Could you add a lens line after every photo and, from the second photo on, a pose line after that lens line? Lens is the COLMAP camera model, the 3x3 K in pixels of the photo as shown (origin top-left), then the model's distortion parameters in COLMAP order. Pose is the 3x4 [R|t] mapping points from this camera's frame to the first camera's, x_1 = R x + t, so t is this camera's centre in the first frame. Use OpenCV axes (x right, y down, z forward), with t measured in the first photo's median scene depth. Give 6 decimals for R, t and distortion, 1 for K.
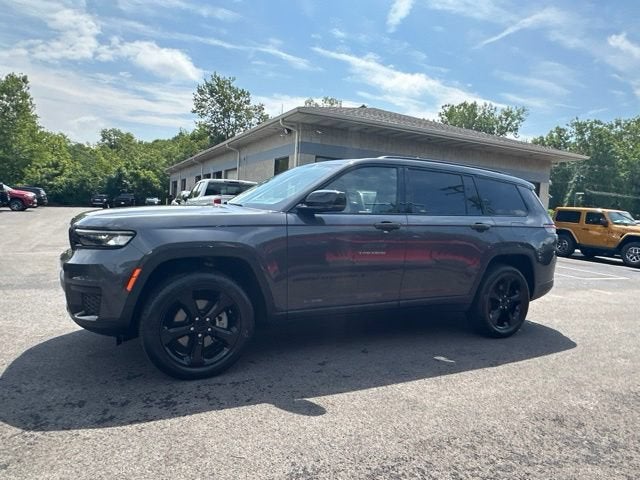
lens RADIAL K [[427.6, 0, 317.5], [0, 427.6, 243.0], [0, 0, 1]] dist [0.004121, -0.003223]
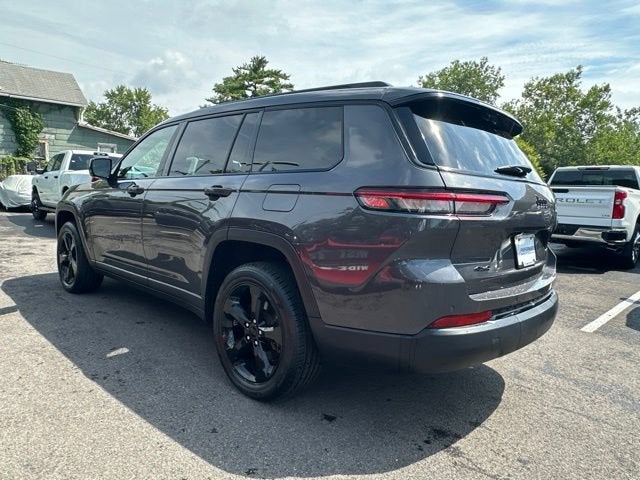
lens RADIAL K [[427.6, 0, 317.5], [0, 427.6, 243.0], [0, 0, 1]] dist [0.004121, -0.003223]
pose [[0.308928, 0.067978, -0.948653, 0.280384], [-0.095452, 0.994622, 0.040189, -0.000569], [0.946284, 0.078135, 0.313755, 0.261153]]
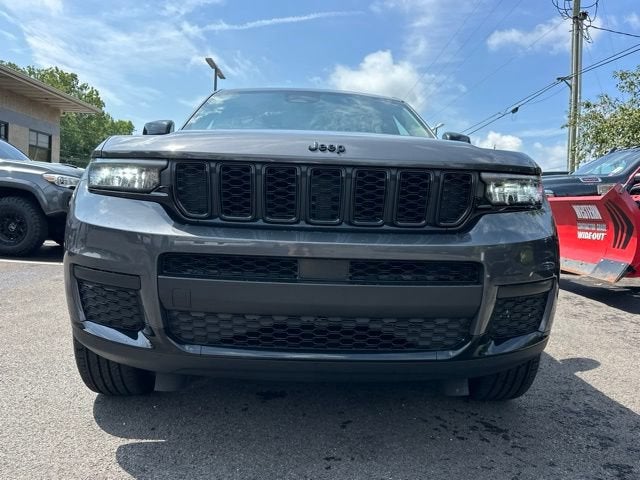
lens RADIAL K [[509.2, 0, 314.3], [0, 509.2, 239.6], [0, 0, 1]] dist [0.066908, -0.092559]
pose [[0.425162, -0.098565, 0.899735, -0.225838], [0.049020, 0.995102, 0.085848, -0.003956], [-0.903789, 0.007605, 0.427911, 0.182707]]
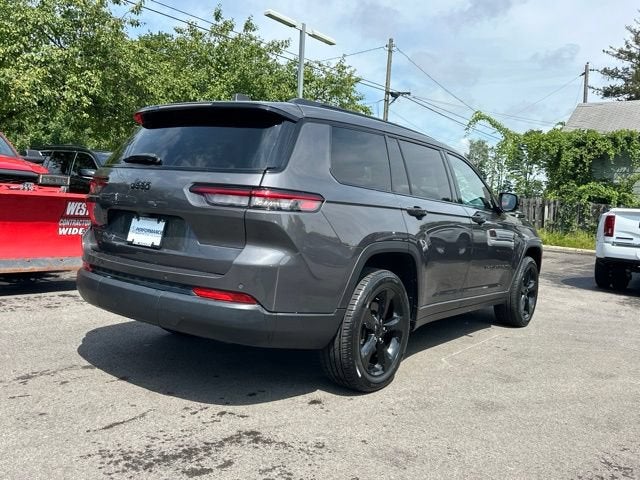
lens RADIAL K [[542.1, 0, 320.0], [0, 542.1, 240.0], [0, 0, 1]] dist [0.073936, -0.116345]
pose [[-0.898359, -0.094639, -0.428946, 0.190309], [-0.152532, 0.982960, 0.102582, -0.026336], [0.411928, 0.157584, -0.897487, 0.582890]]
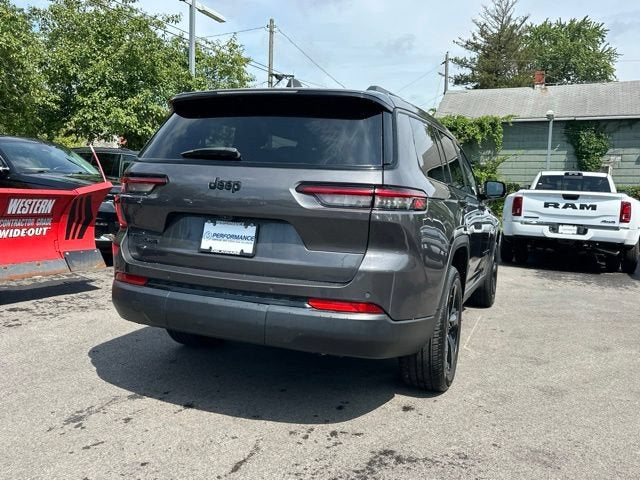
lens RADIAL K [[542.1, 0, 320.0], [0, 542.1, 240.0], [0, 0, 1]] dist [0.073936, -0.116345]
pose [[-0.766953, -0.044505, -0.640158, 0.250870], [-0.138971, 0.985437, 0.097988, -0.019449], [0.626474, 0.164116, -0.761968, 0.527318]]
